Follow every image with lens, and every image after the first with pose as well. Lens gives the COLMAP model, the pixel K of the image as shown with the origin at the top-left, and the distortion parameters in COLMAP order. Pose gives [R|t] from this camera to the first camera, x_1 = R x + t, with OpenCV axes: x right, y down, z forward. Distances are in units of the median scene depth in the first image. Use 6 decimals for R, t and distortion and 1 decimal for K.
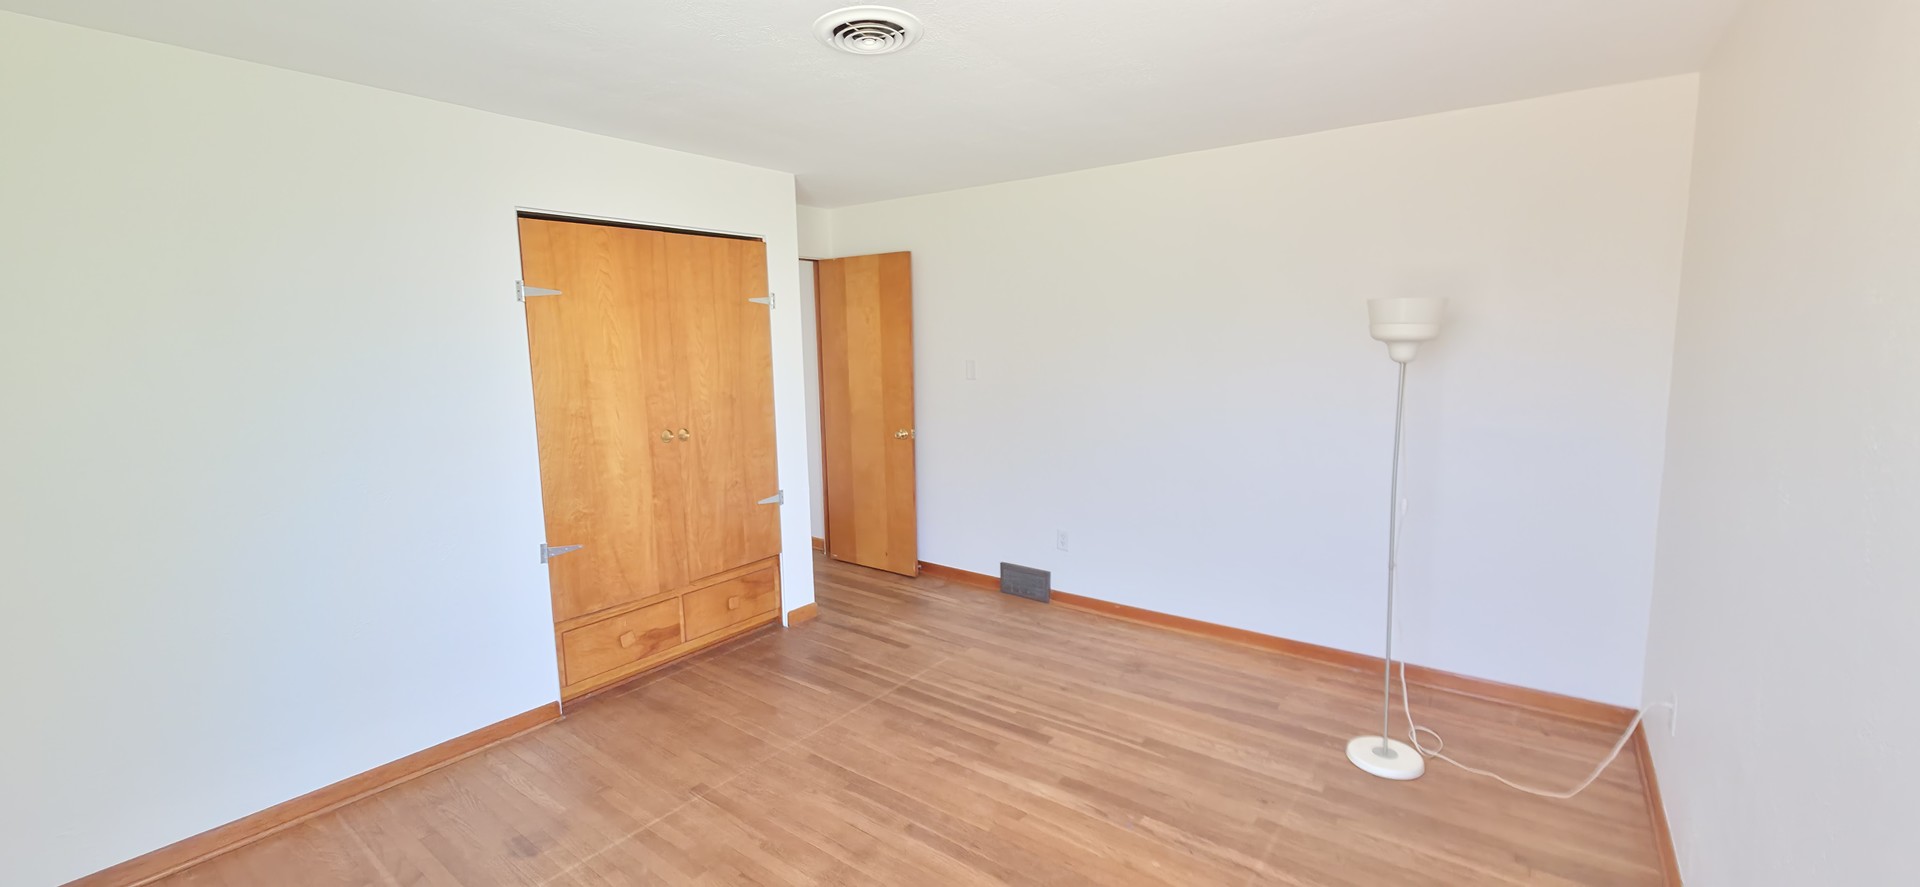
lens RADIAL K [[768.8, 0, 956.7], [0, 768.8, 431.1], [0, 0, 1]] dist [0.001885, -0.000194]
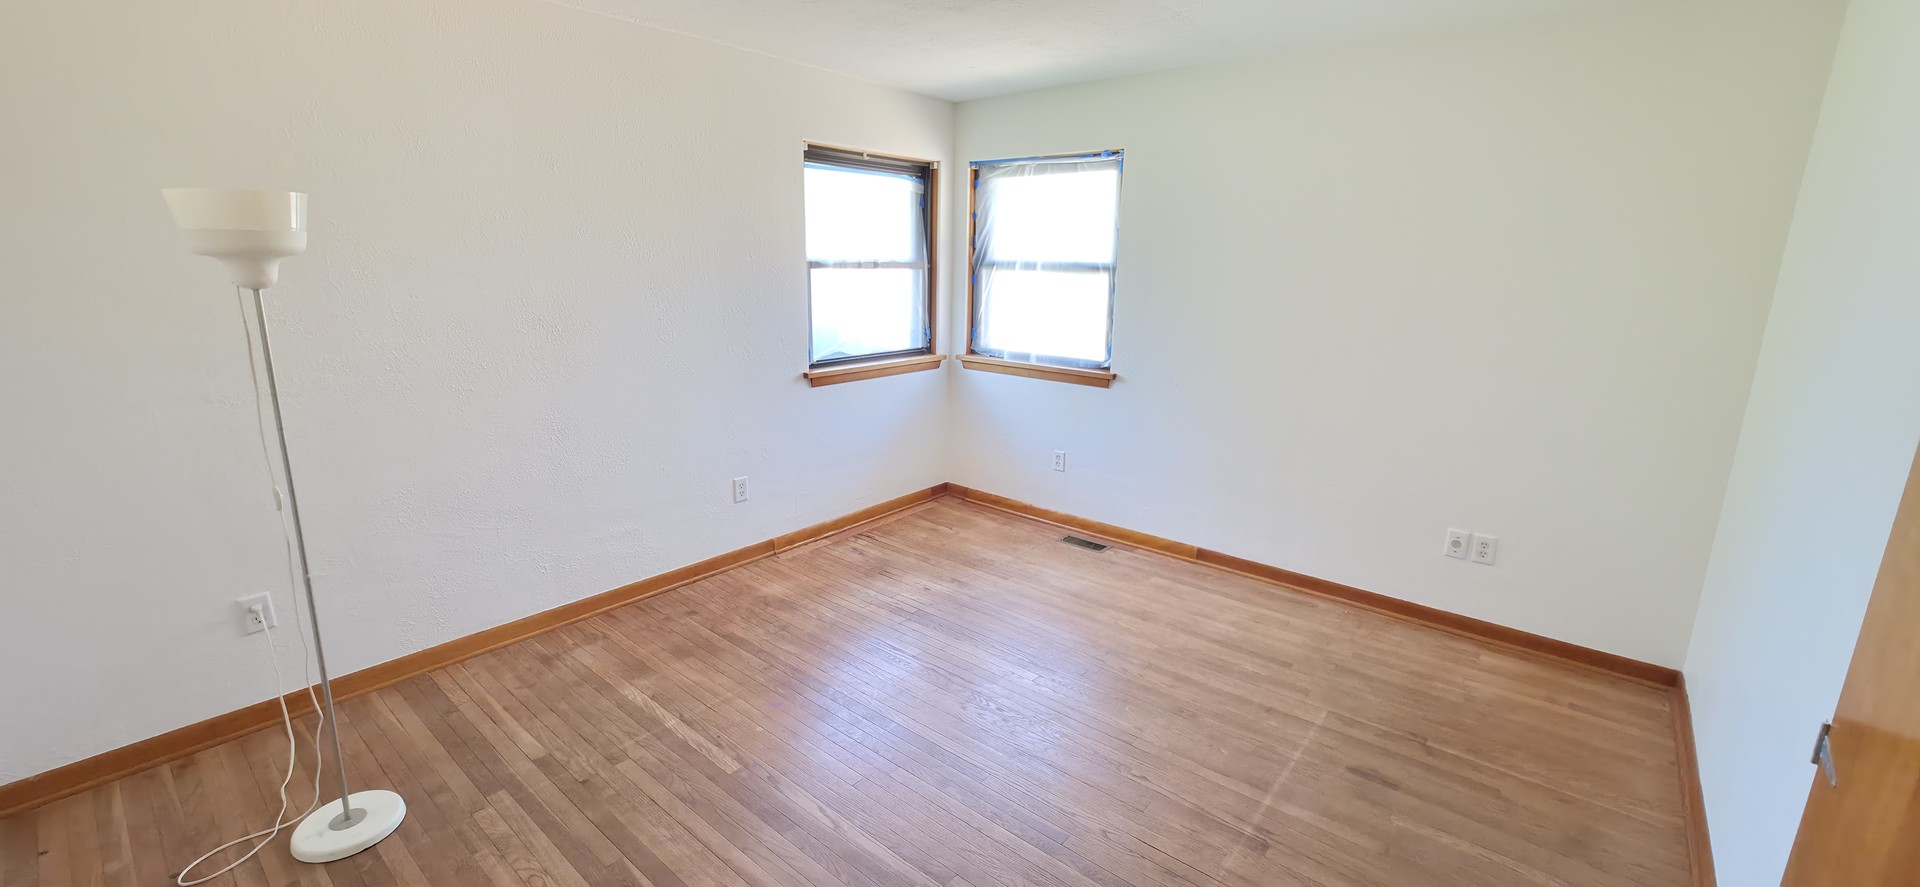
lens RADIAL K [[768.8, 0, 956.7], [0, 768.8, 431.1], [0, 0, 1]] dist [0.001885, -0.000194]
pose [[-0.998474, -0.006824, 0.054794, -0.077369], [0.011692, 0.943703, 0.330587, -0.190389], [-0.053966, 0.330723, -0.942184, 1.686175]]
